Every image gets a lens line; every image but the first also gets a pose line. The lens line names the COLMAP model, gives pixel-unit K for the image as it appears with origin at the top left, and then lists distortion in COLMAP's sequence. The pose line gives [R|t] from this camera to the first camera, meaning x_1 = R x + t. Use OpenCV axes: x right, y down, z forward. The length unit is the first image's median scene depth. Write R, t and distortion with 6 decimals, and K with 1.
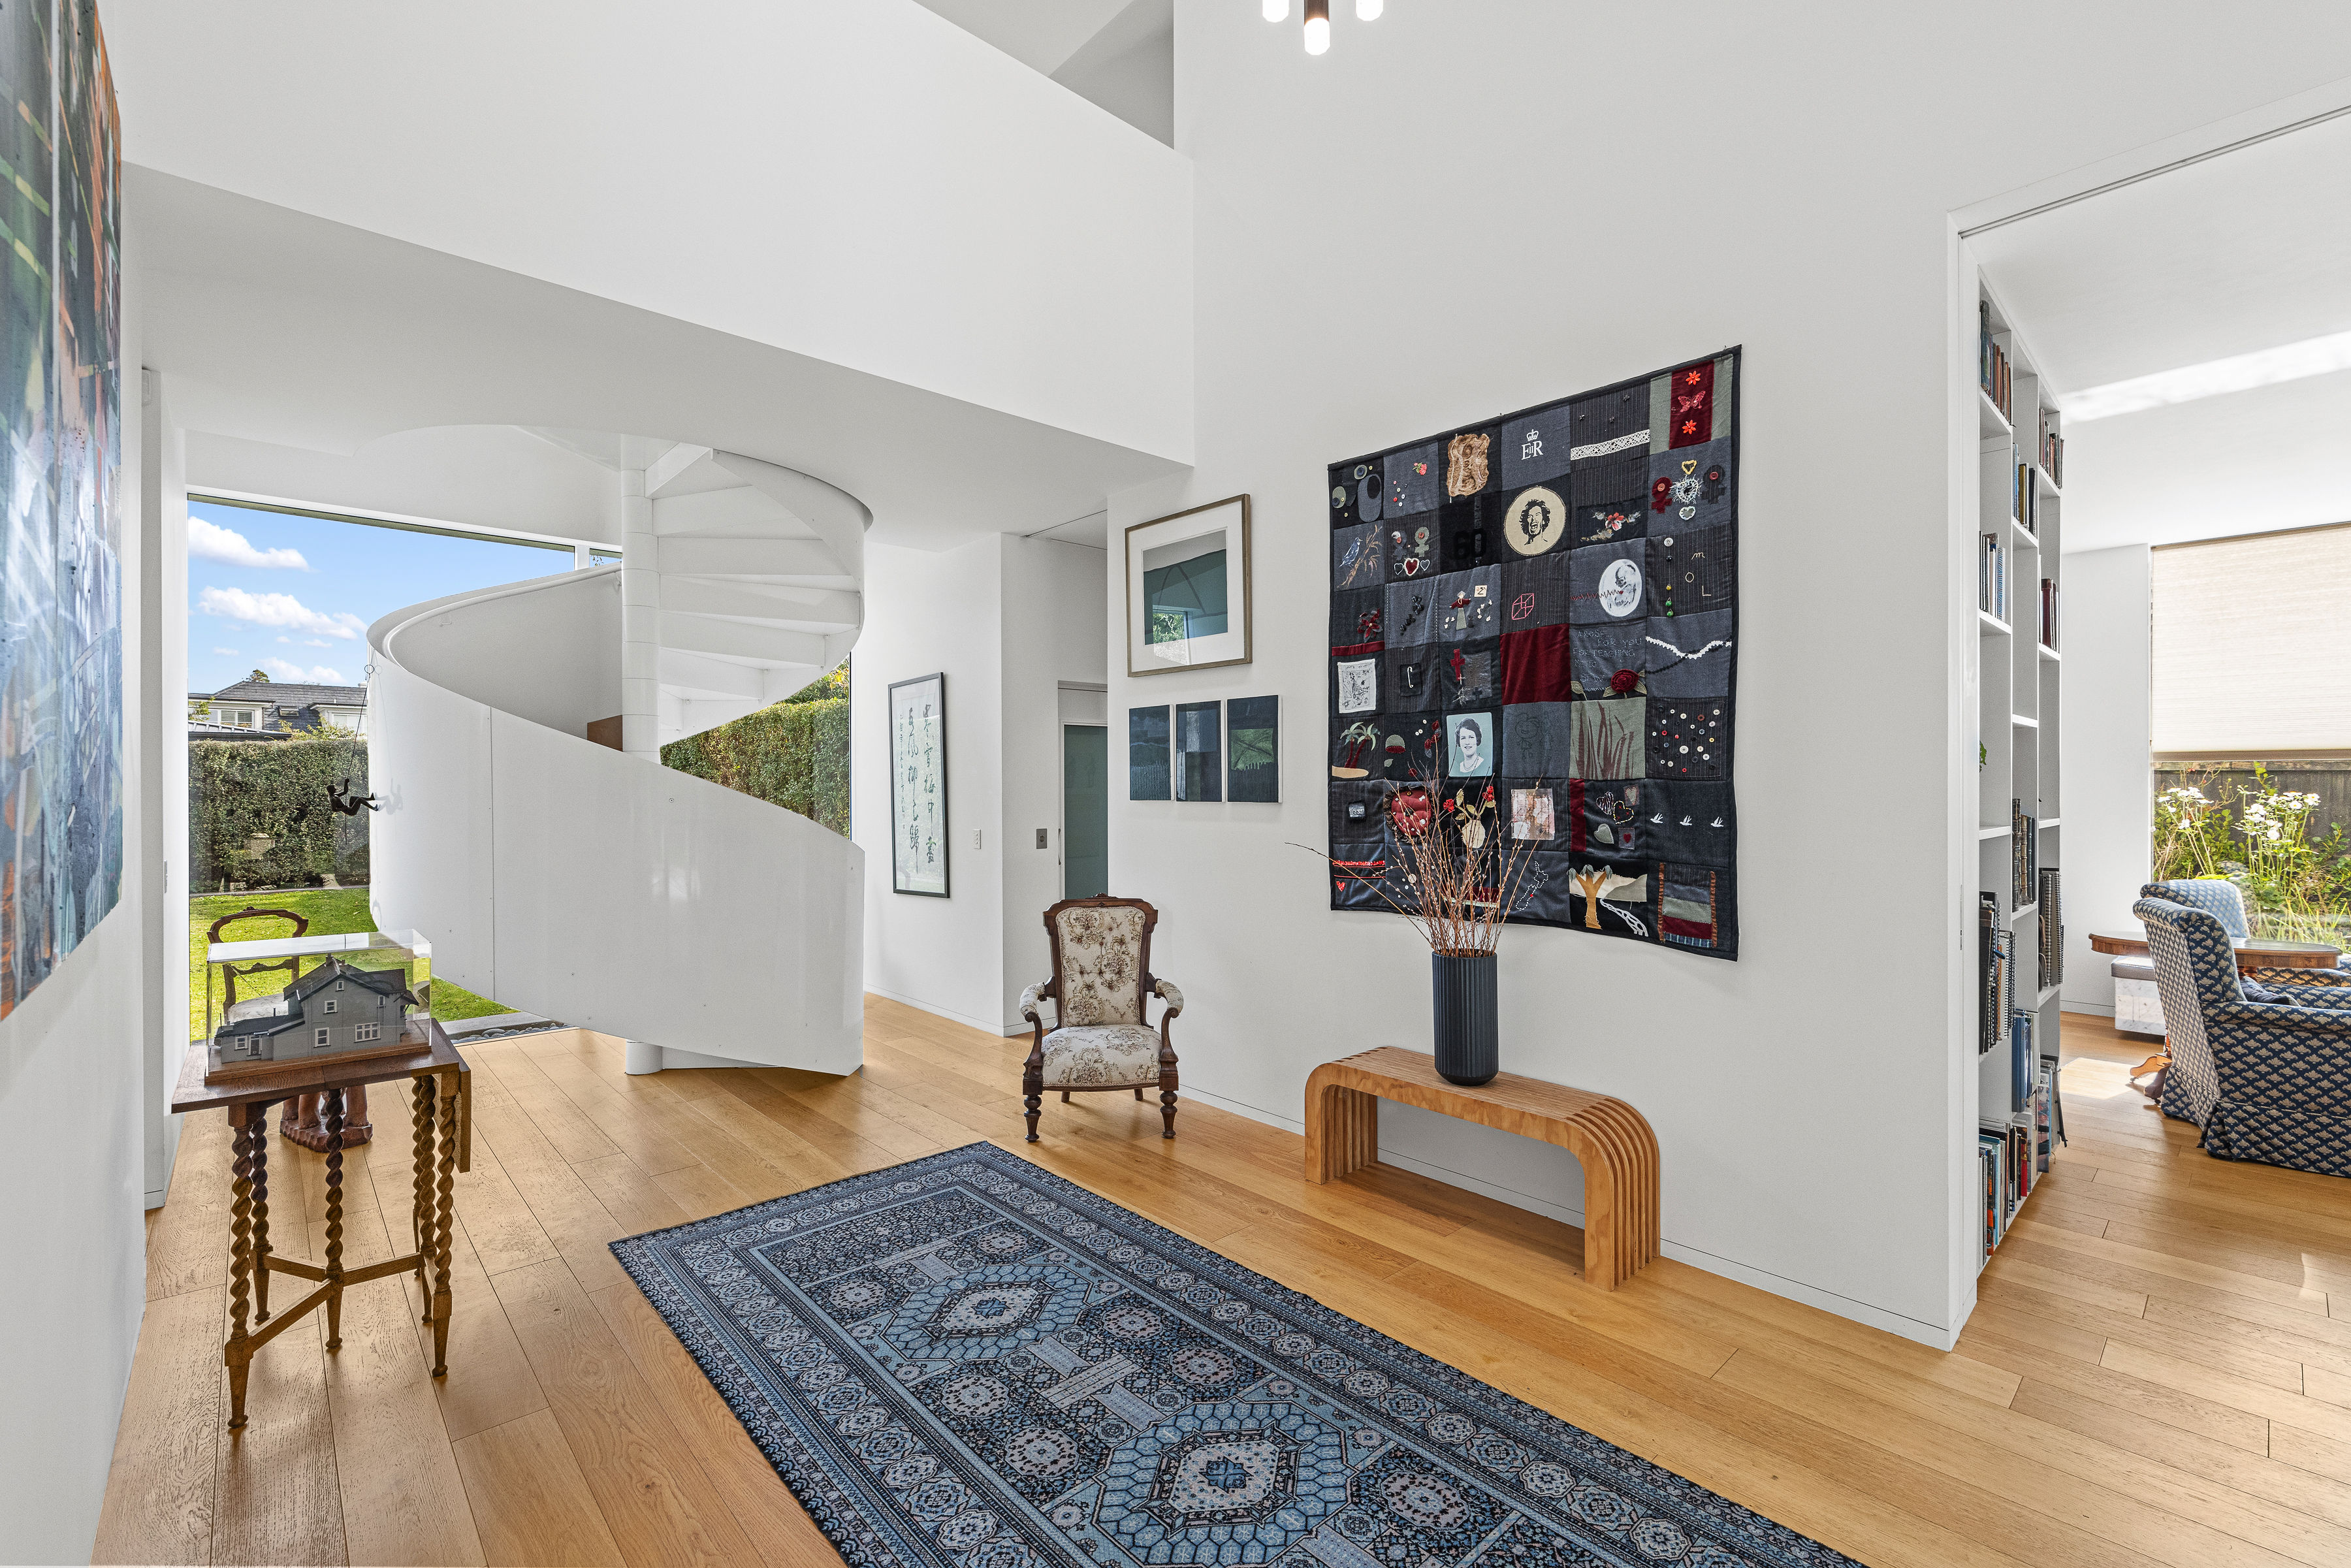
lens RADIAL K [[1004.5, 0, 1190.7], [0, 1004.5, 782.5], [0, 0, 1]] dist [-0.000859, -0.000684]
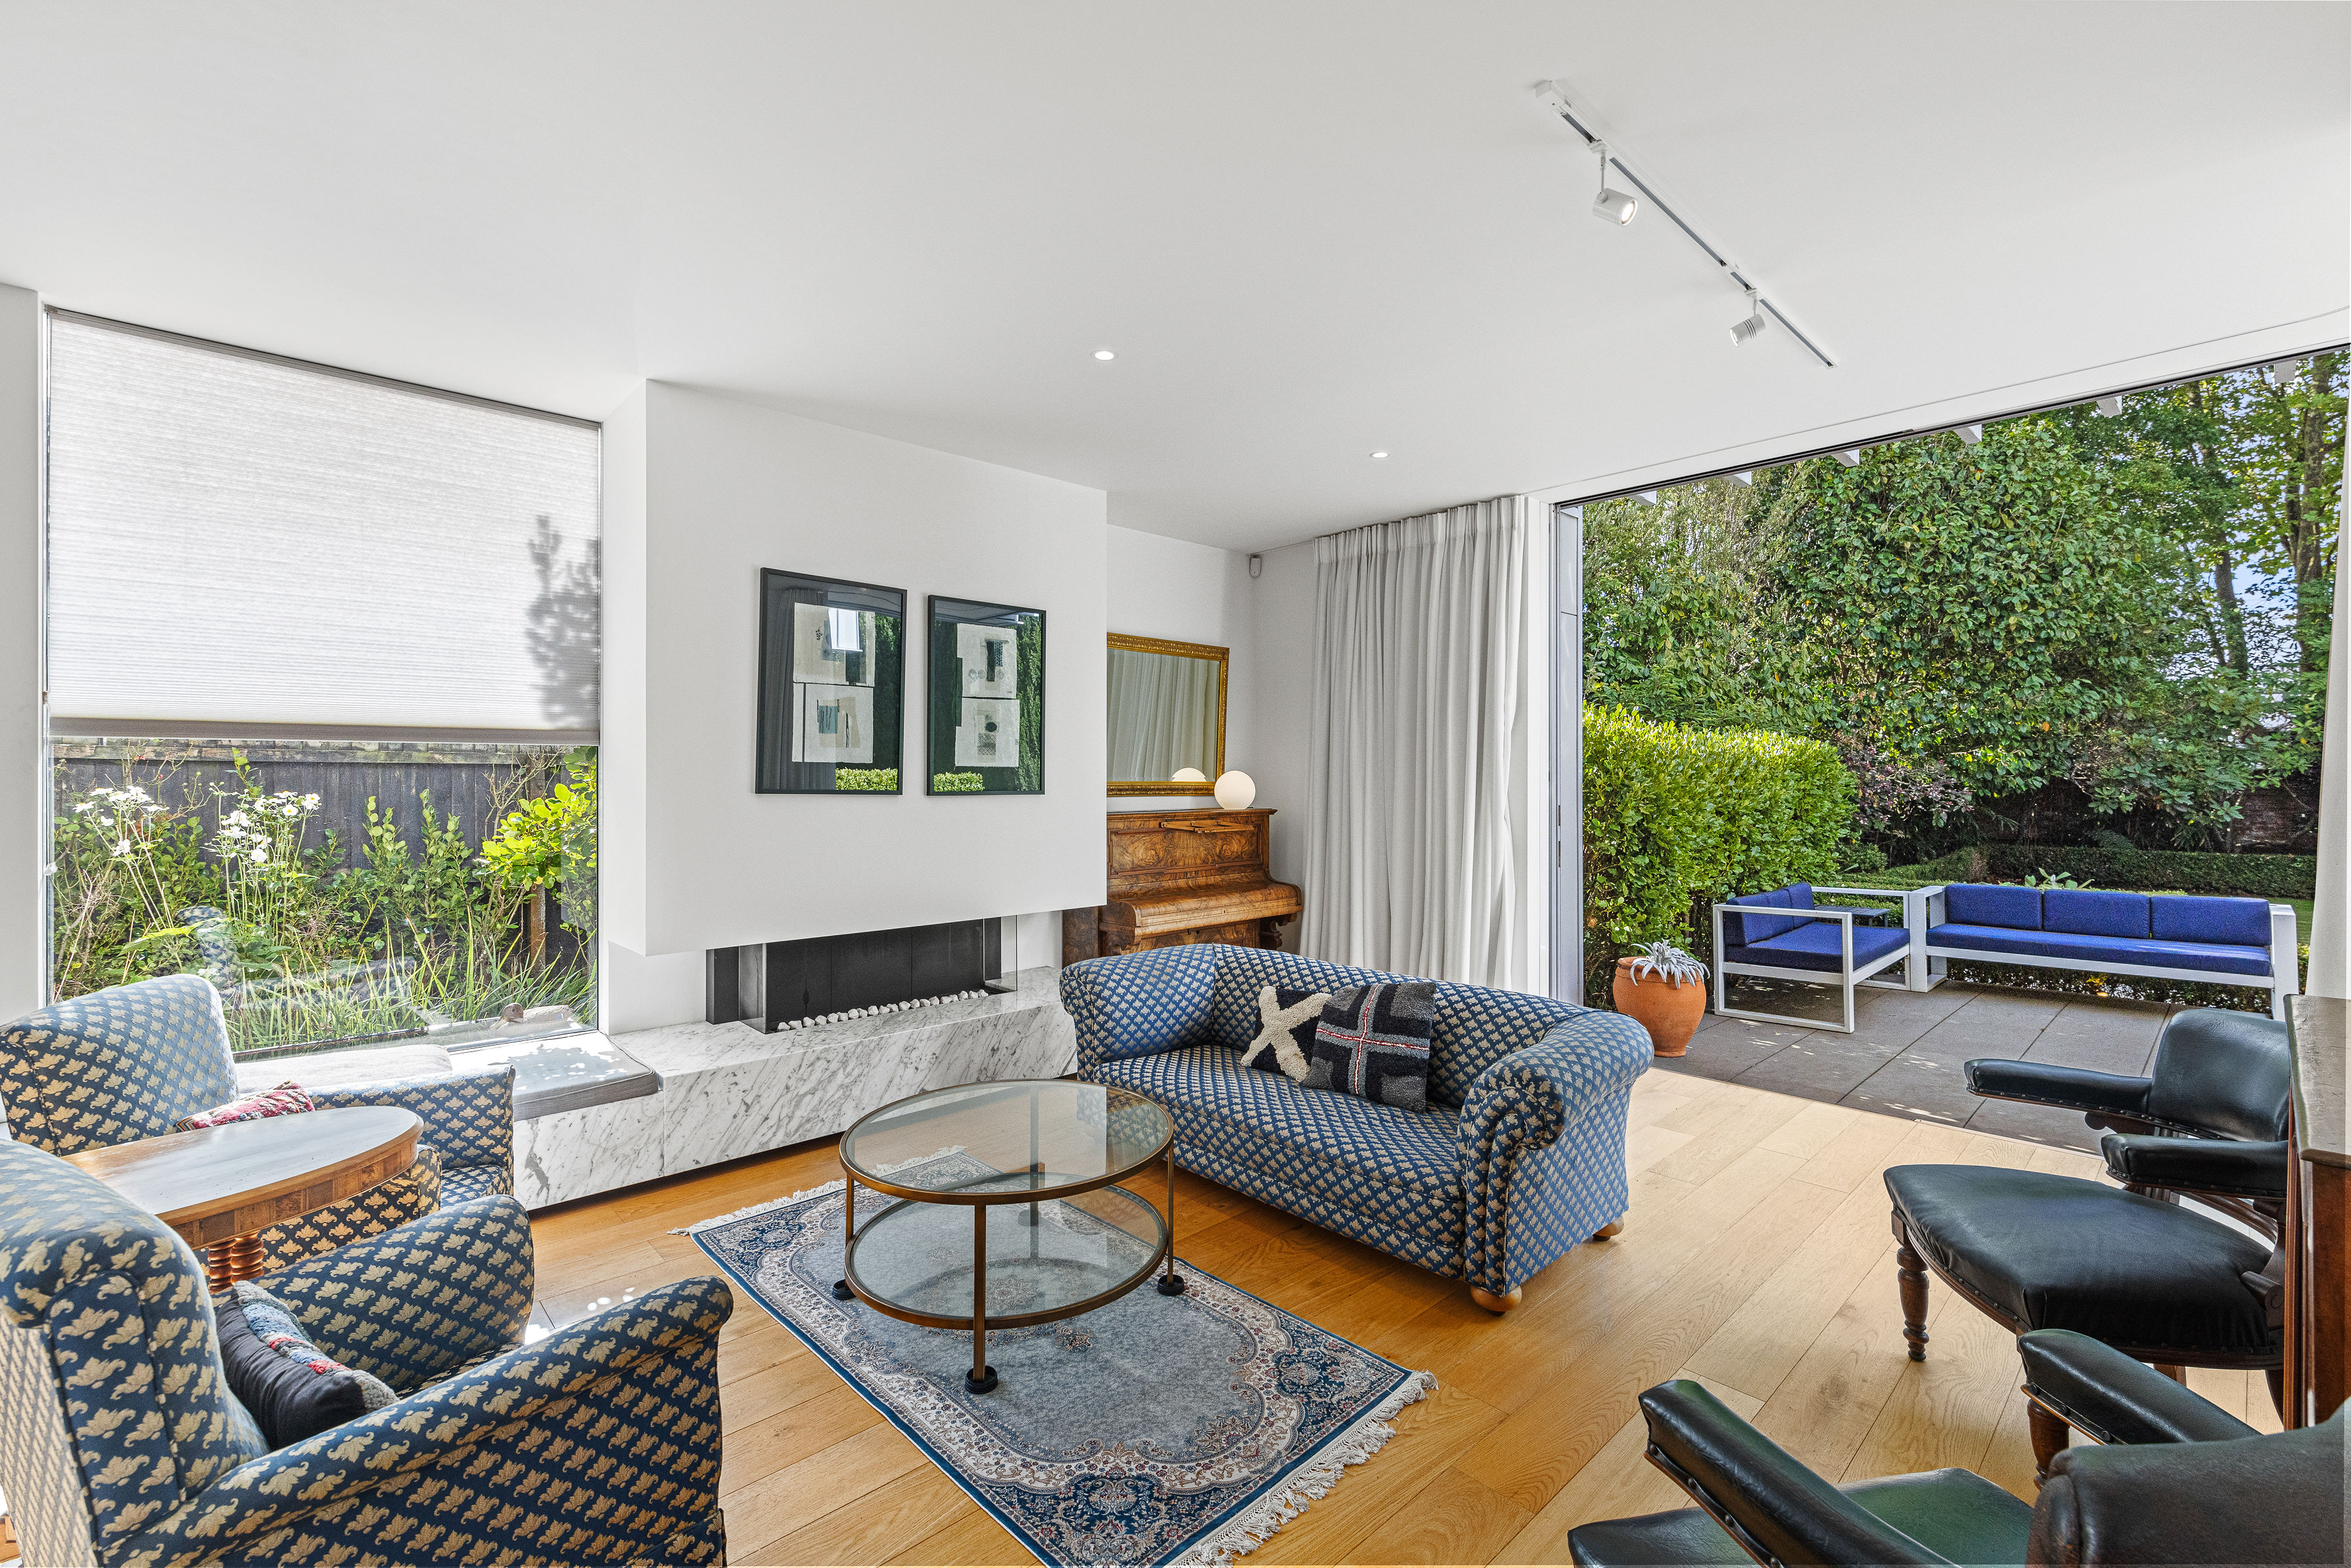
lens RADIAL K [[1013.1, 0, 1184.8], [0, 1013.1, 774.3], [0, 0, 1]] dist [-0.003262, -0.000562]
pose [[-0.005814, 0.002185, 0.999981, 0.397883], [0.000599, 0.999997, -0.002182, -0.000781], [-0.999983, 0.000587, -0.005815, 0.383520]]
